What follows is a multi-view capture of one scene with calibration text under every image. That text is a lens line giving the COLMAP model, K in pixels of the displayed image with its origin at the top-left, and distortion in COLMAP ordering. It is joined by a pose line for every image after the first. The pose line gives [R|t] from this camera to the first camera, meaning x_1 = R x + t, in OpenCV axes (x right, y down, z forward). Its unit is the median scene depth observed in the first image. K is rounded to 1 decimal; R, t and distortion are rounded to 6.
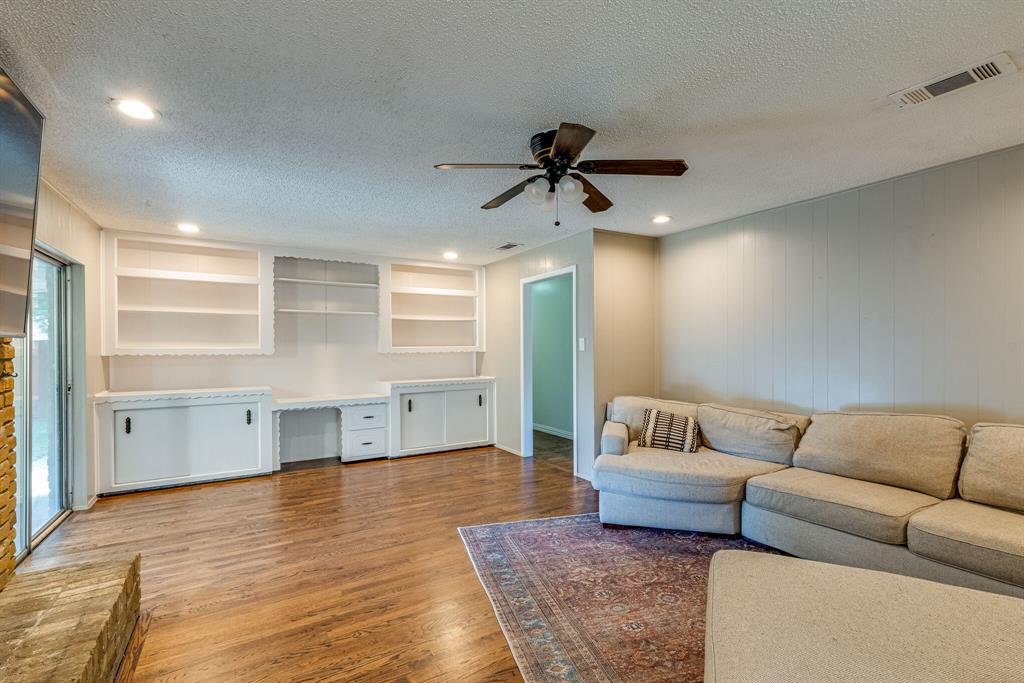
lens RADIAL K [[462.0, 0, 517.1], [0, 462.0, 342.2], [0, 0, 1]] dist [0.001073, -0.000452]
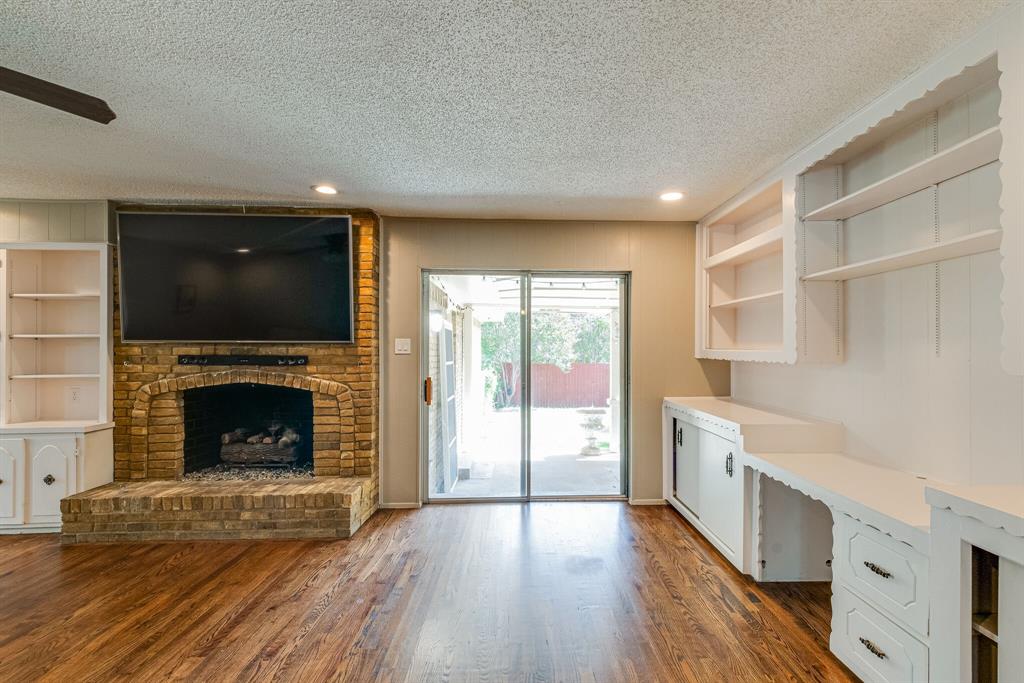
lens RADIAL K [[486.2, 0, 543.2], [0, 486.2, 347.9], [0, 0, 1]] dist [-0.004829, 0.001461]
pose [[-0.476592, 0.002388, -0.879121, 0.159723], [0.006610, 0.999978, -0.000867, 0.013795], [0.879100, -0.006224, -0.476597, 1.815344]]
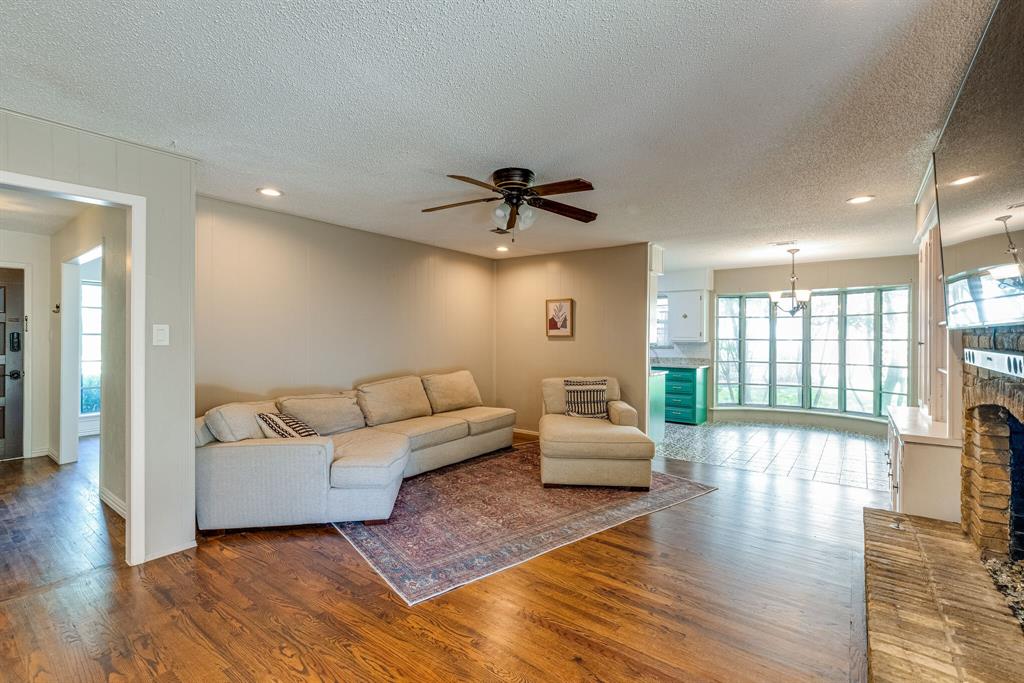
lens RADIAL K [[462.0, 0, 512.1], [0, 462.0, 336.0], [0, 0, 1]] dist [0.001073, -0.000452]
pose [[-0.362193, 0.004099, 0.932094, -0.962215], [-0.004471, 0.999971, -0.006135, 0.012600], [-0.932092, -0.006389, -0.362164, 1.305836]]
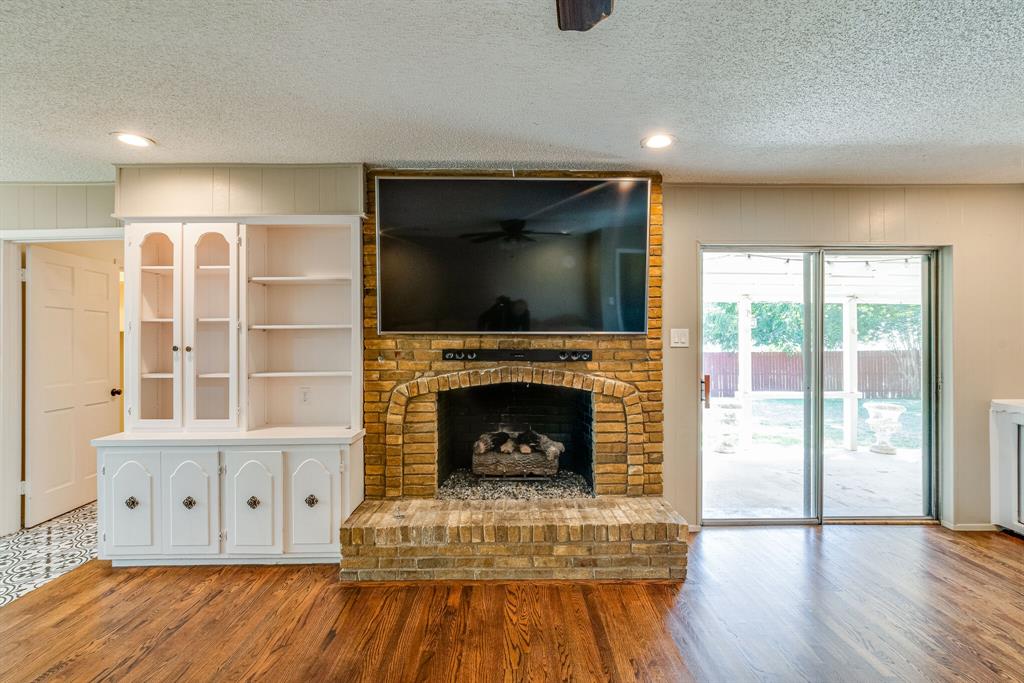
lens RADIAL K [[462.0, 0, 515.6], [0, 462.0, 338.6], [0, 0, 1]] dist [0.001073, -0.000452]
pose [[-0.515995, 0.007783, -0.856556, 0.282146], [0.008542, 0.999956, 0.003940, -0.001112], [0.856549, -0.005284, -0.516038, 1.000623]]
